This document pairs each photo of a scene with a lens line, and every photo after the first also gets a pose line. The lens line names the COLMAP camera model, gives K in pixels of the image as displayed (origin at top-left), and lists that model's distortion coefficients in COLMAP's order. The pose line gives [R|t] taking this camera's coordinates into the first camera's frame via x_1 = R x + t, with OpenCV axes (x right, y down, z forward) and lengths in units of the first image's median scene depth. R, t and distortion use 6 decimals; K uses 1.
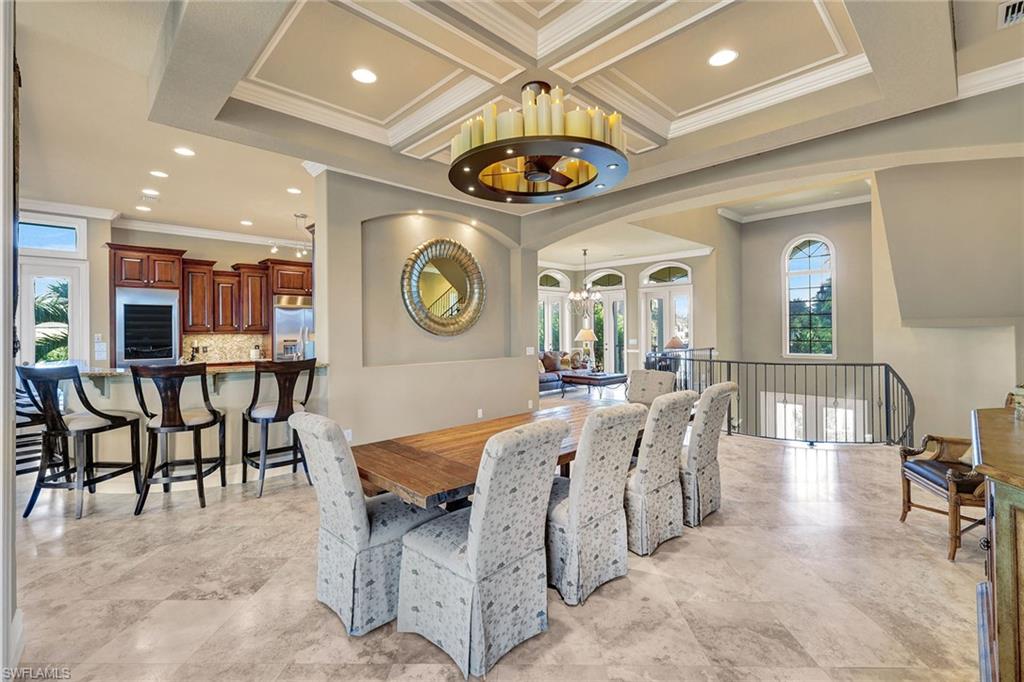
lens RADIAL K [[449.0, 0, 513.6], [0, 449.0, 332.5], [0, 0, 1]] dist [0.011863, 0.000027]
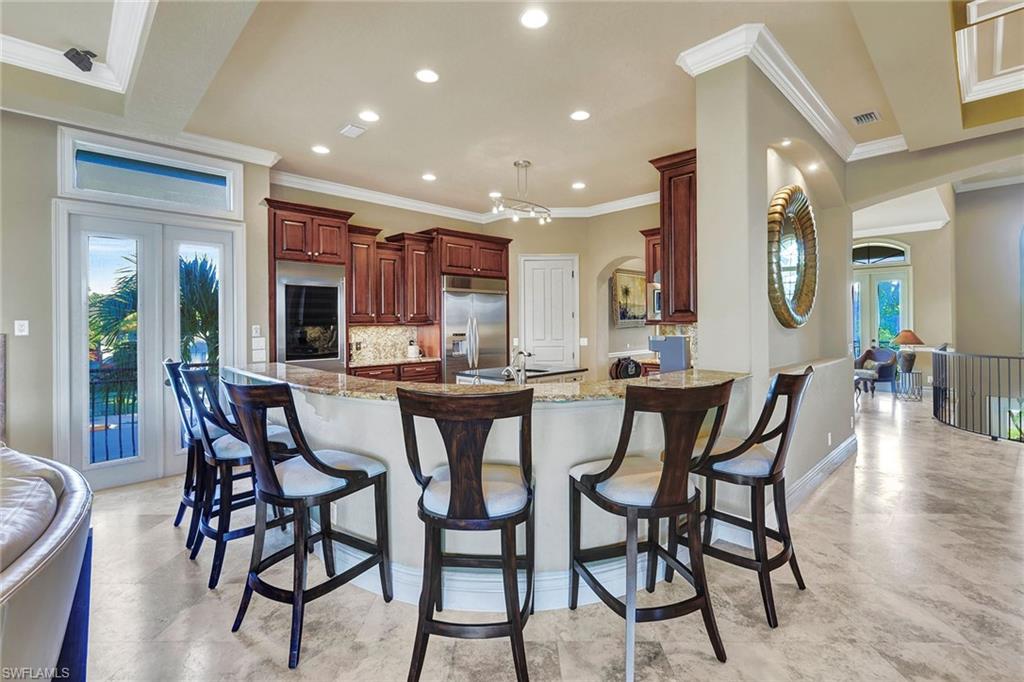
lens RADIAL K [[450.5, 0, 510.1], [0, 450.5, 323.1], [0, 0, 1]] dist [0.004235, 0.000360]
pose [[0.999978, -0.000162, -0.006690, -0.448840], [0.000130, 0.999989, -0.004660, 0.002354], [0.006690, 0.004659, 0.999967, 0.257715]]
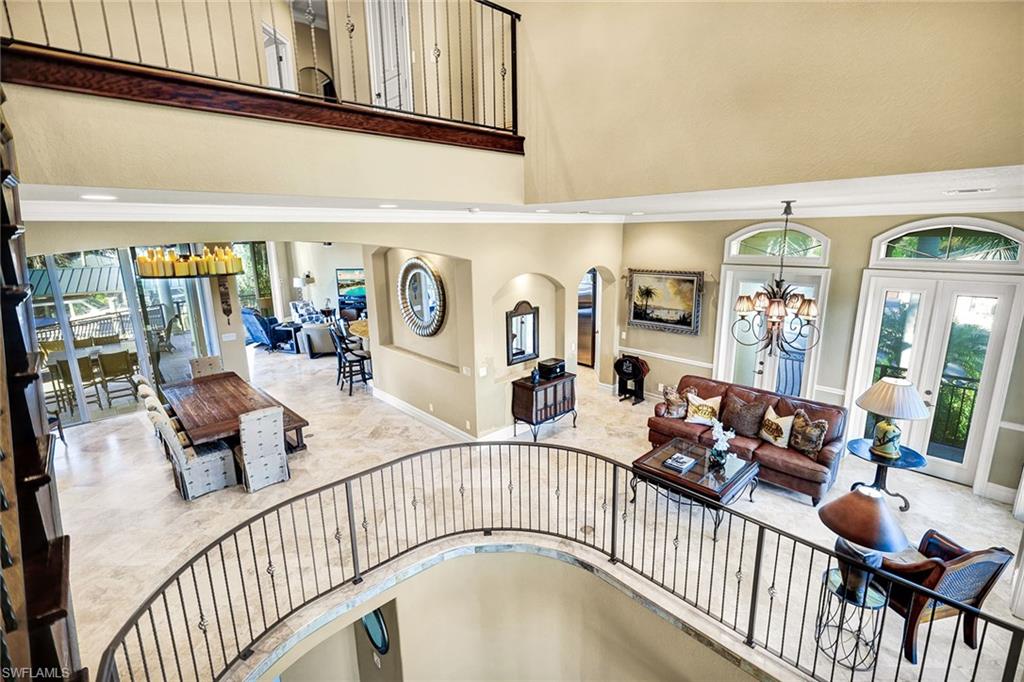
lens RADIAL K [[471.6, 0, 511.7], [0, 471.6, 335.0], [0, 0, 1]] dist [0.001323, 0.000070]
pose [[-0.029622, 0.224536, -0.974015, 0.874457], [0.015381, 0.974430, 0.224164, -0.224320], [0.999443, -0.008341, -0.032319, 1.025464]]
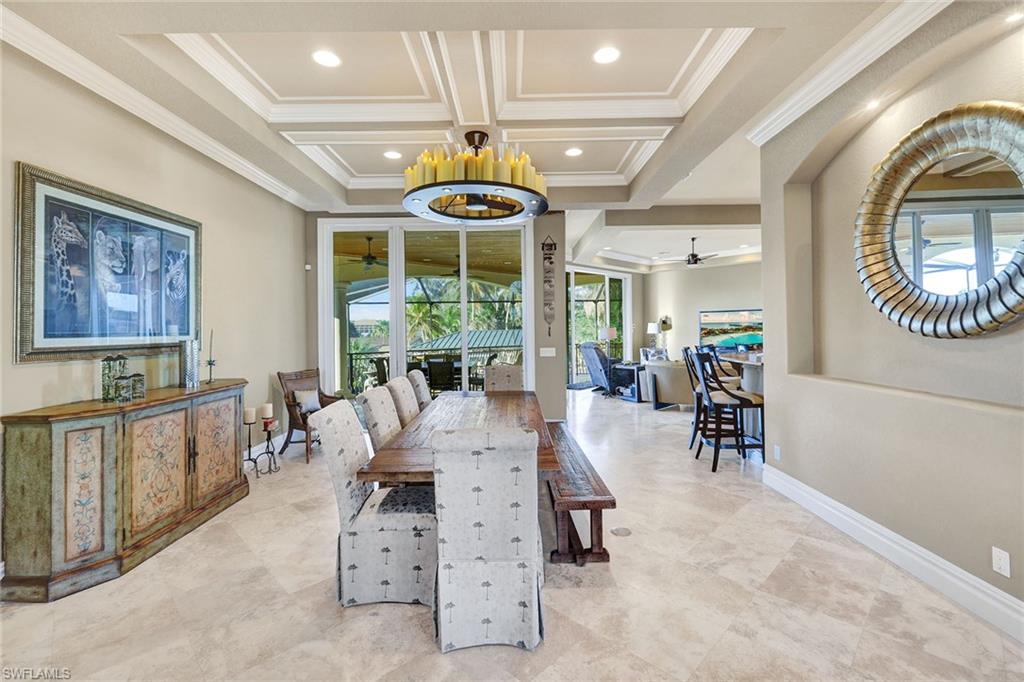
lens RADIAL K [[450.5, 0, 510.1], [0, 450.5, 323.1], [0, 0, 1]] dist [0.004235, 0.000360]
pose [[-0.699913, 0.008027, -0.714183, 0.365078], [0.013943, 0.999900, -0.002426, -0.009116], [0.714092, -0.011656, -0.699954, 0.801777]]
